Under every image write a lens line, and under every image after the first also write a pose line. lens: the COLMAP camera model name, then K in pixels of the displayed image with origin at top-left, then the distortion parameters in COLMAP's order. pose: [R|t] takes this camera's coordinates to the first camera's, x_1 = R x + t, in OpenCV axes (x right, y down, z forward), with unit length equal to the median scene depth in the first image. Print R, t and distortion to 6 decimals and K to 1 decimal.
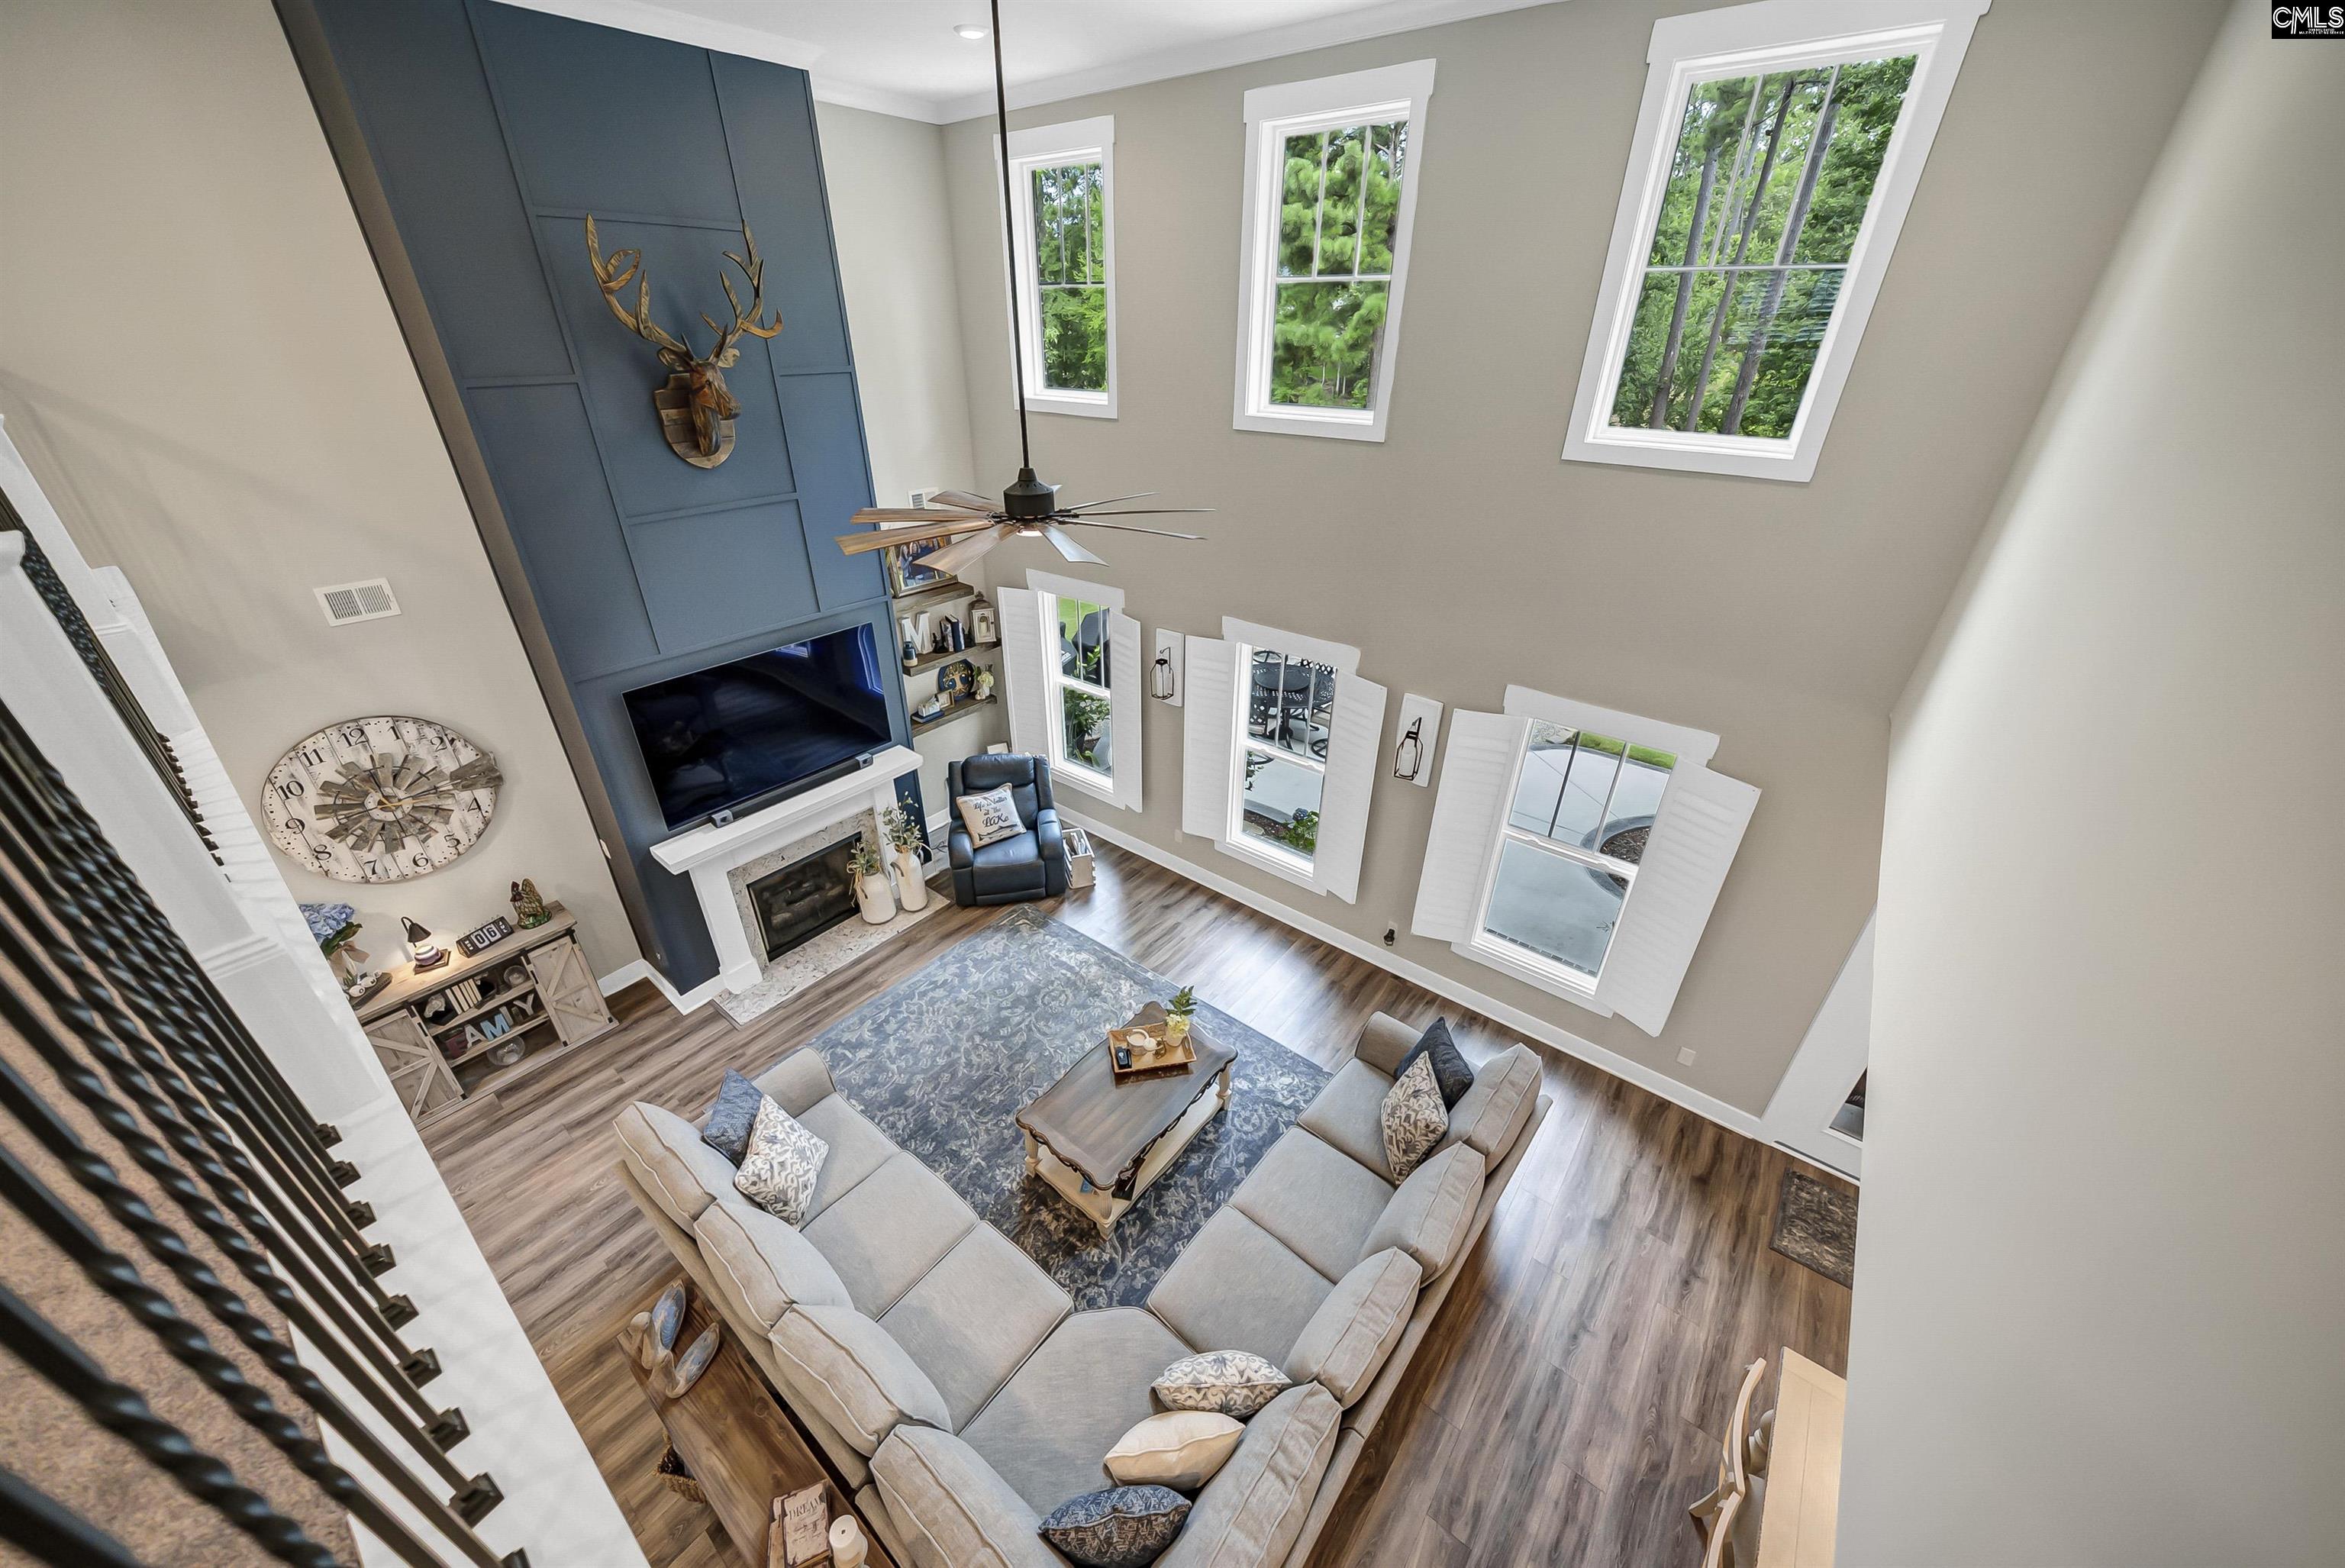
lens RADIAL K [[819.8, 0, 1168.8], [0, 819.8, 781.5], [0, 0, 1]] dist [-0.006556, 0.000109]
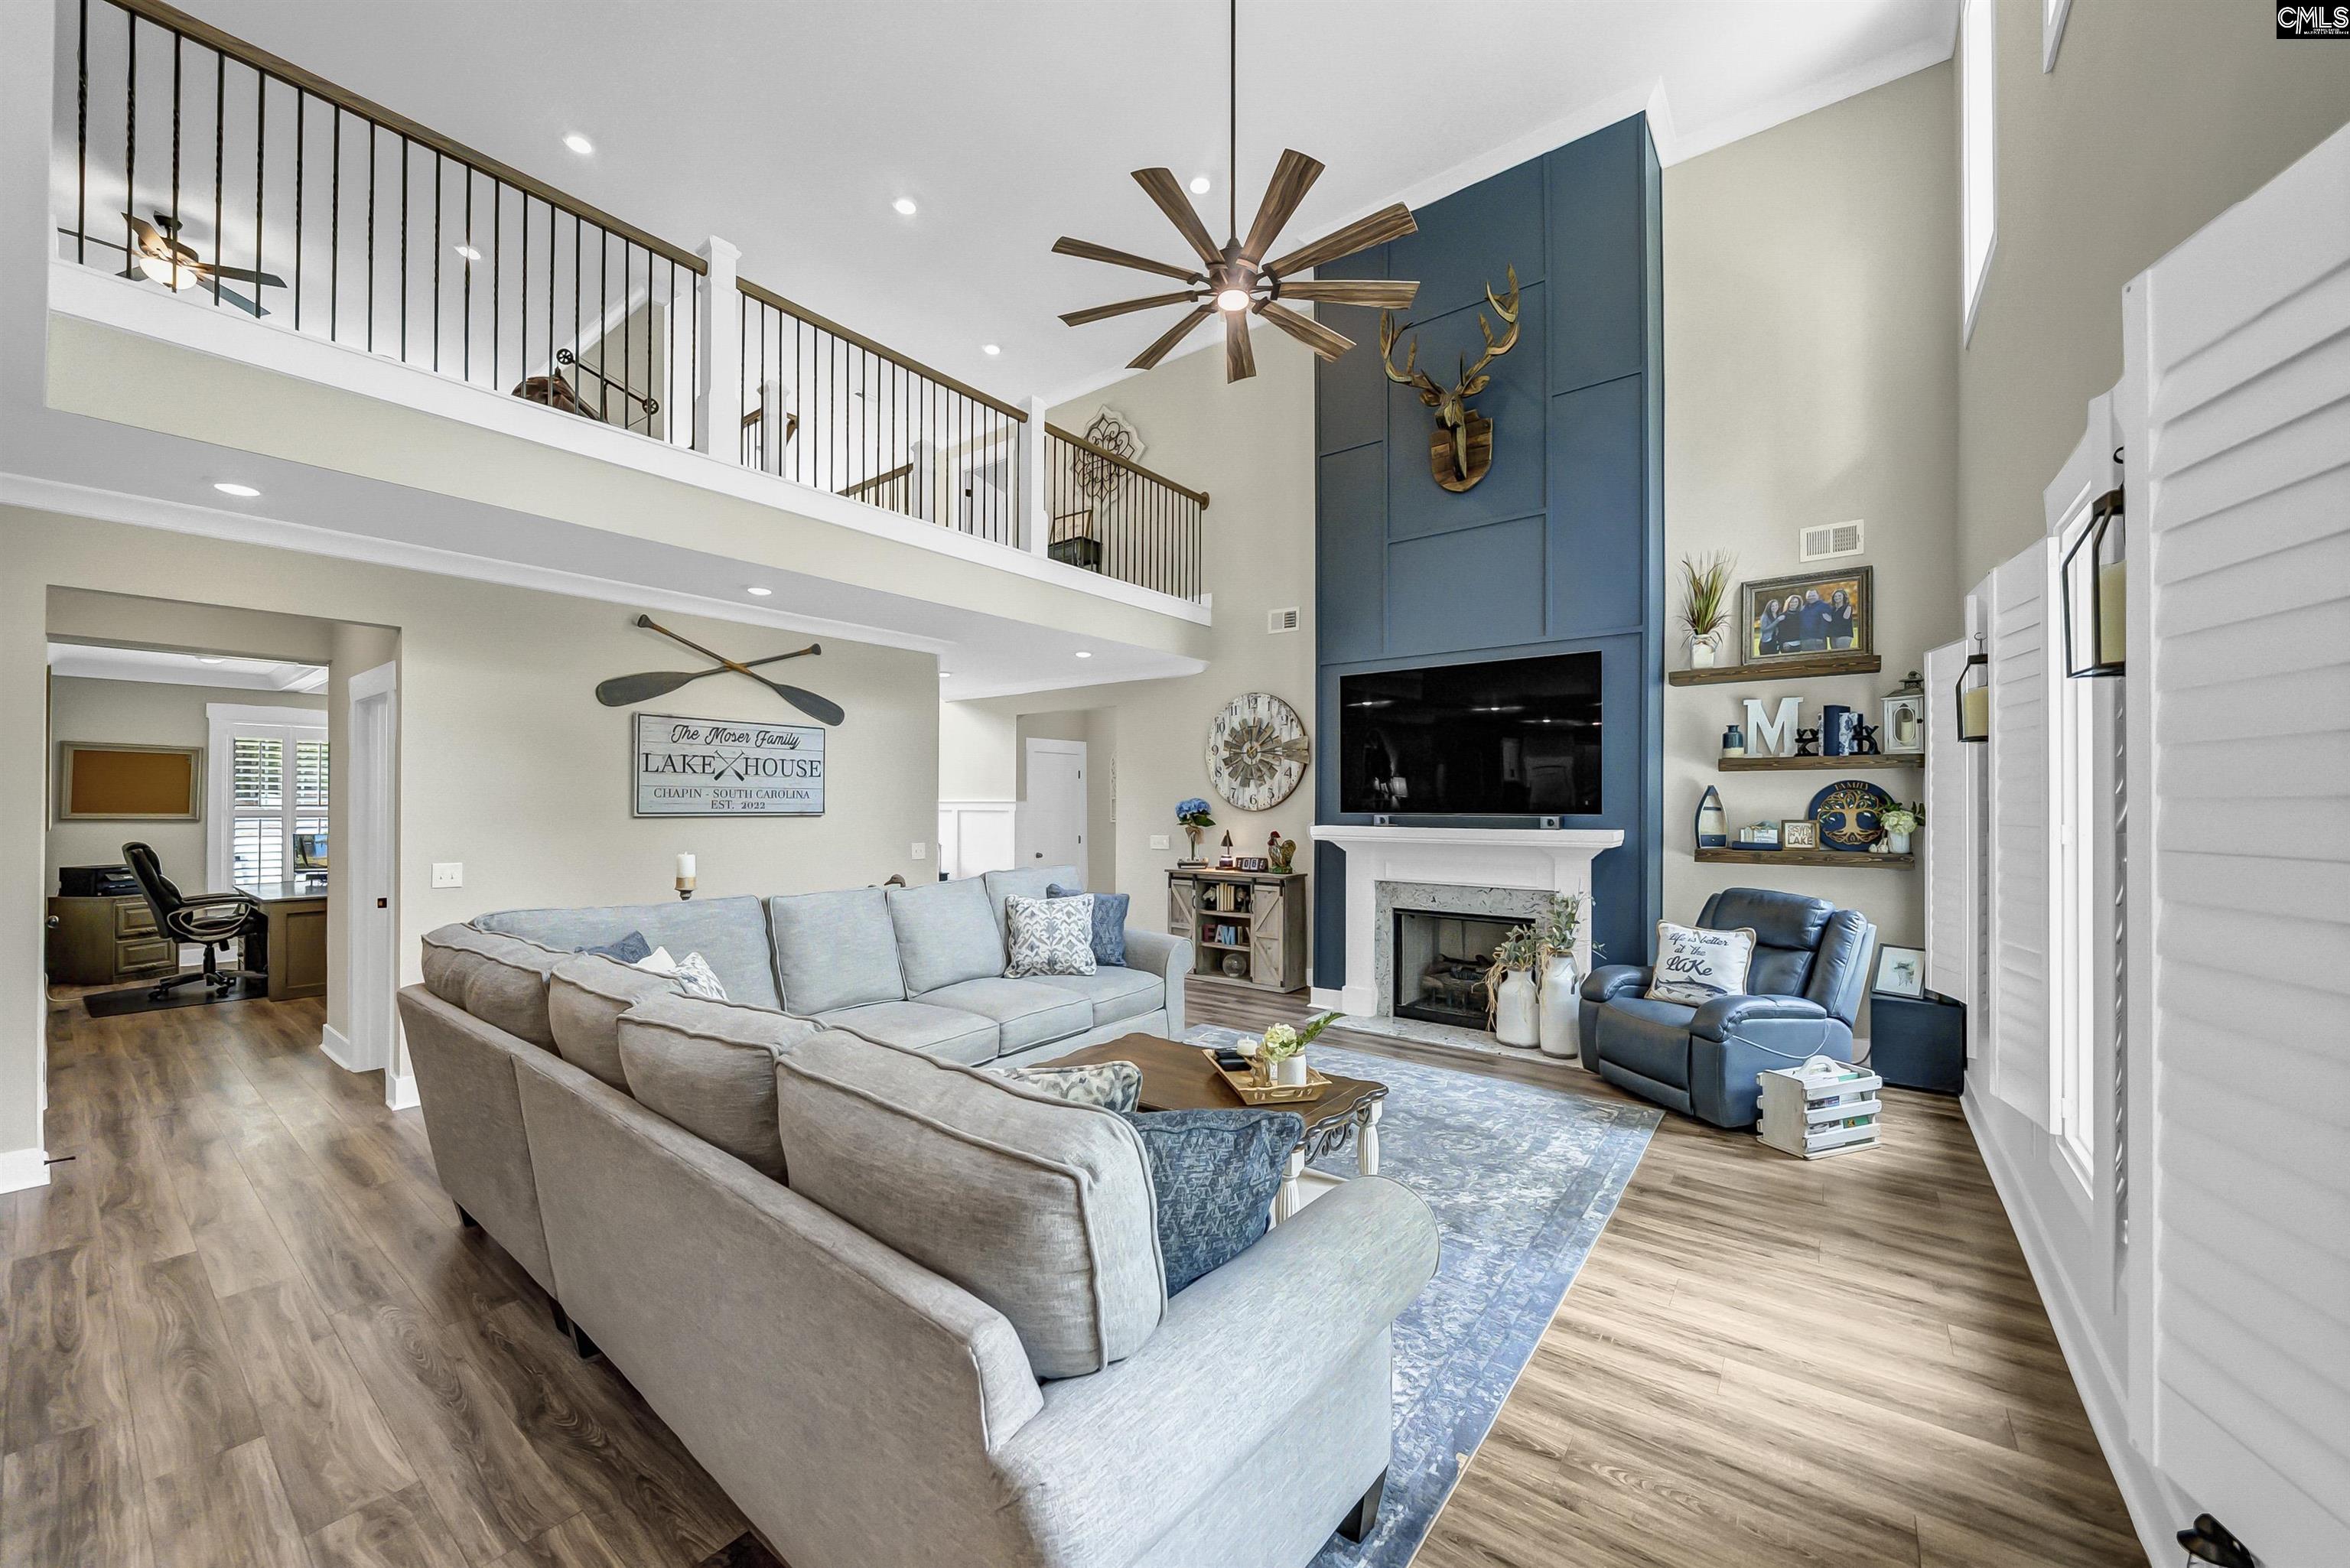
lens RADIAL K [[869.4, 0, 1150.9], [0, 869.4, 799.3], [0, 0, 1]] dist [-0.002046, -0.000391]
pose [[0.005439, -0.009260, -0.999942, 0.567052], [-0.490396, 0.871433, -0.010737, 0.186353], [0.871483, 0.490426, 0.000199, 0.779089]]
